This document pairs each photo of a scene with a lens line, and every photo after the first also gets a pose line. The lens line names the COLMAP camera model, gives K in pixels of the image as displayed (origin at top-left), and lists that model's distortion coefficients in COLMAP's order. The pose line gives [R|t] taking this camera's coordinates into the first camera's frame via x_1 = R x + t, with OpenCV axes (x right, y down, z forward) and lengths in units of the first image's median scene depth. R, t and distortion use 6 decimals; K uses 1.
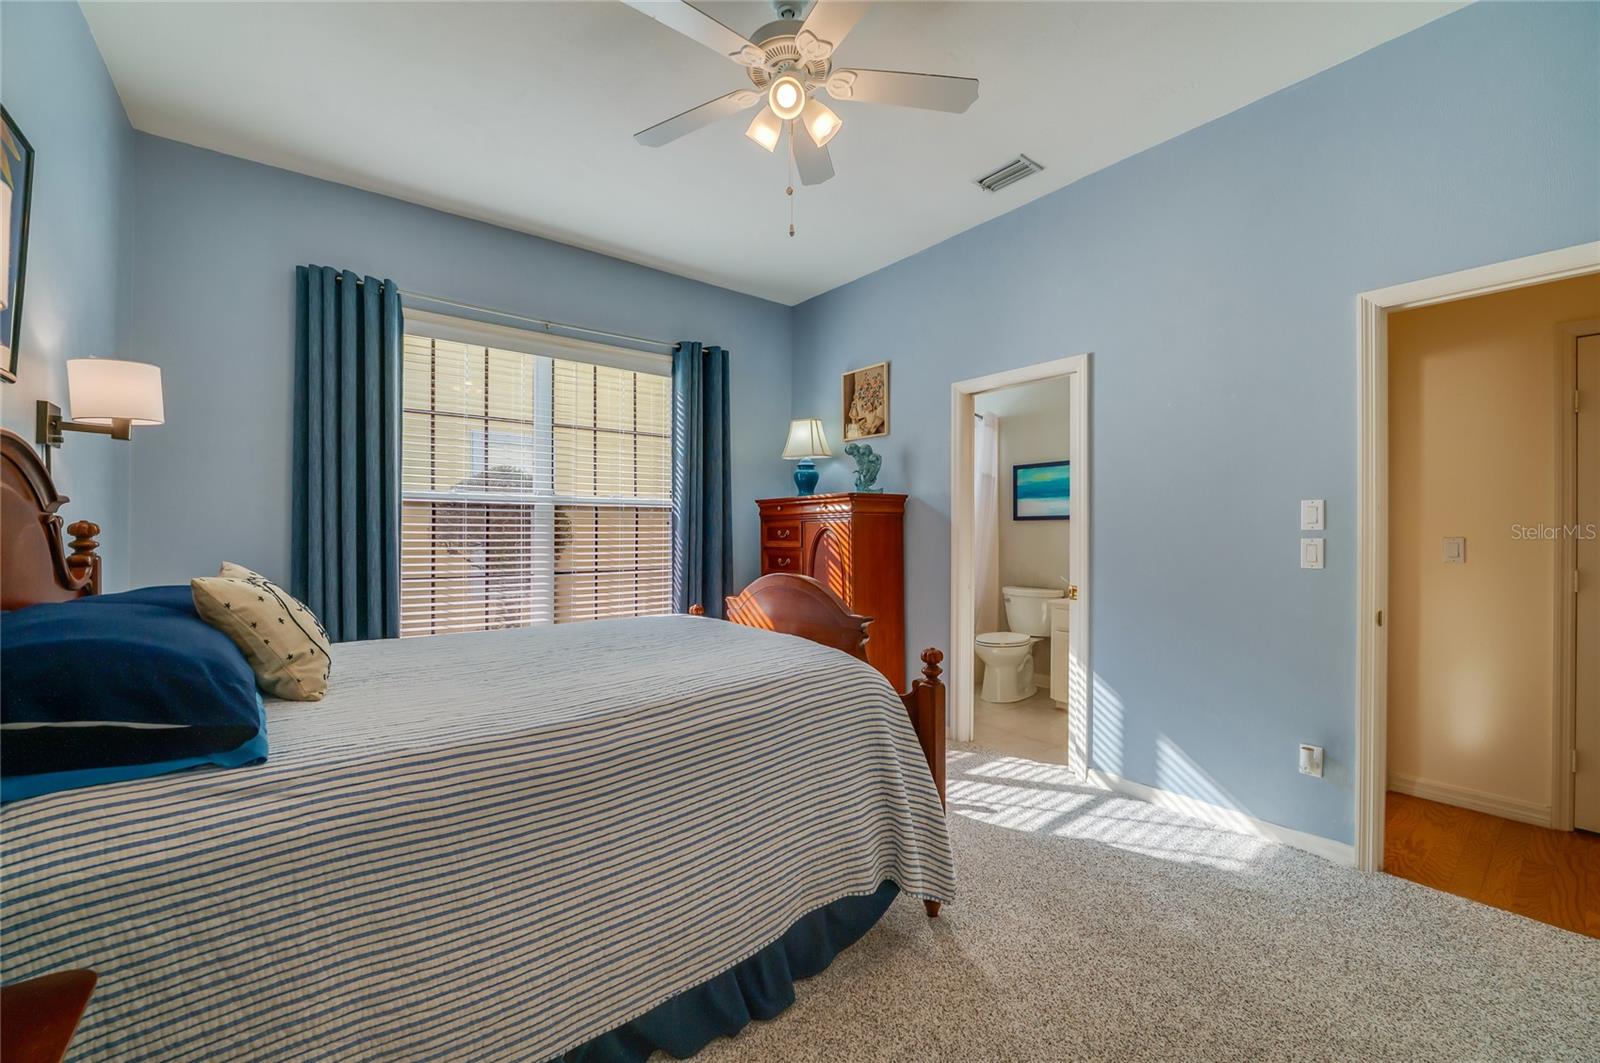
lens RADIAL K [[643.6, 0, 804.4], [0, 643.6, 531.6], [0, 0, 1]] dist [-0.011909, 0.000029]
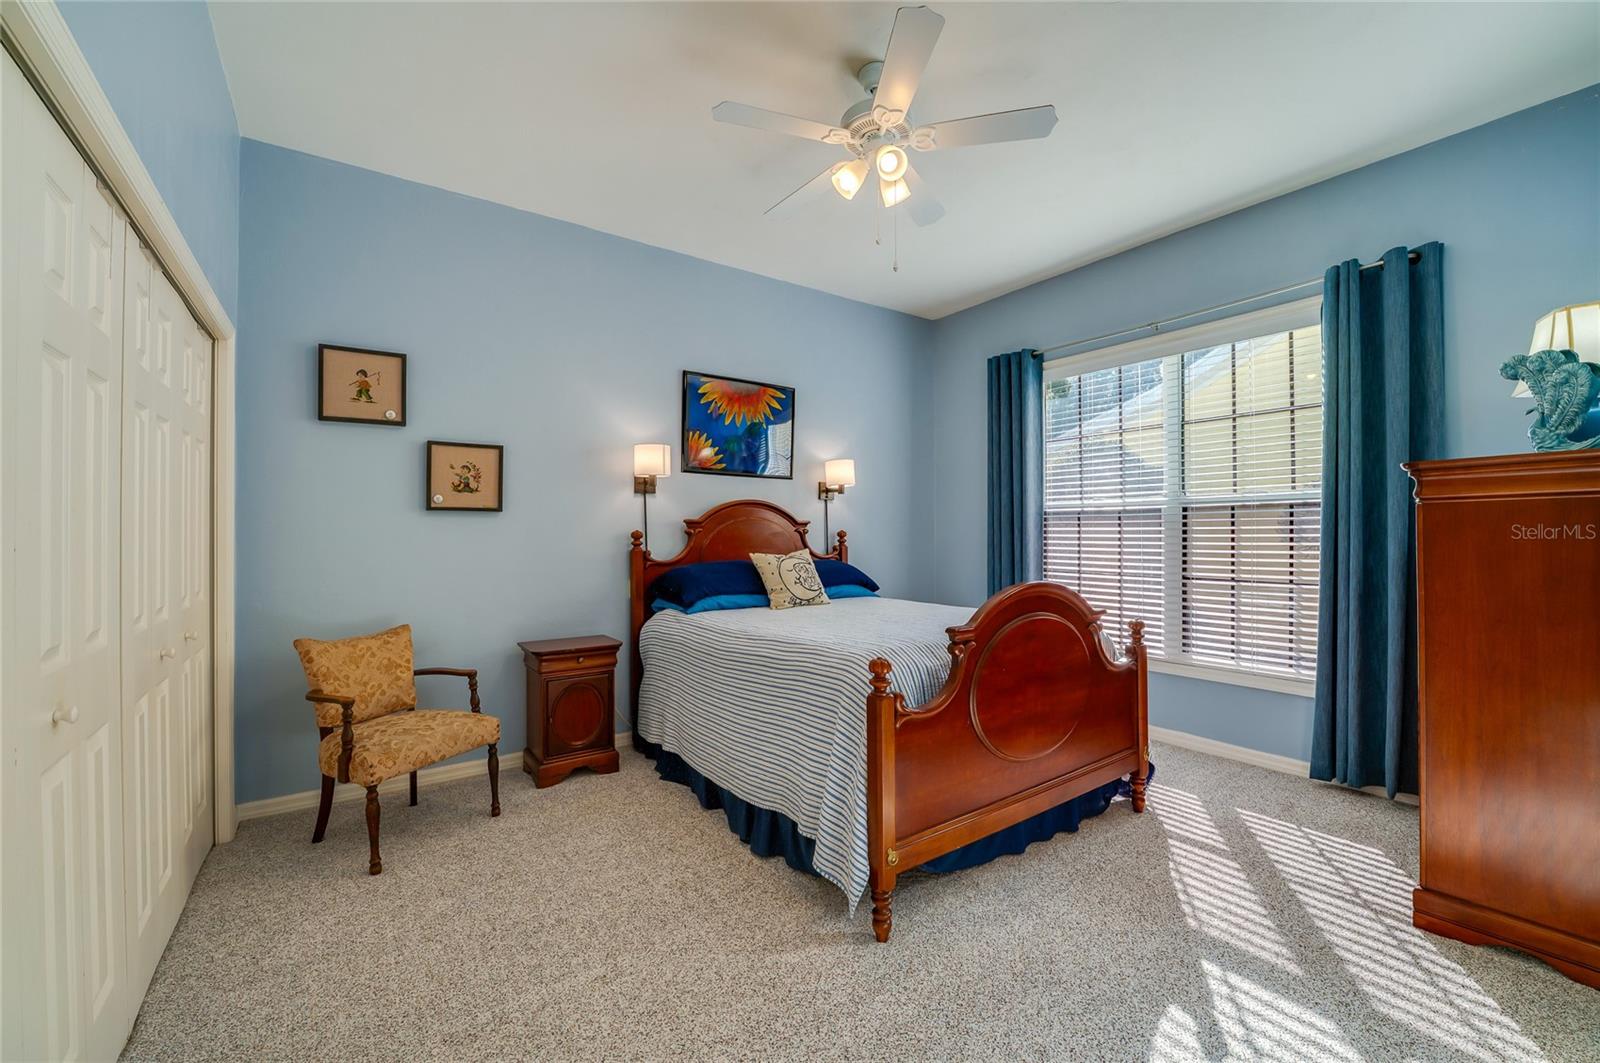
lens RADIAL K [[655.9, 0, 799.8], [0, 655.9, 524.4], [0, 0, 1]] dist [-0.000598, -0.000236]
pose [[-0.062745, -0.015338, -0.997912, 0.605845], [-0.000083, 0.999882, -0.015363, -0.000219], [0.998030, -0.000881, -0.062738, 0.481808]]
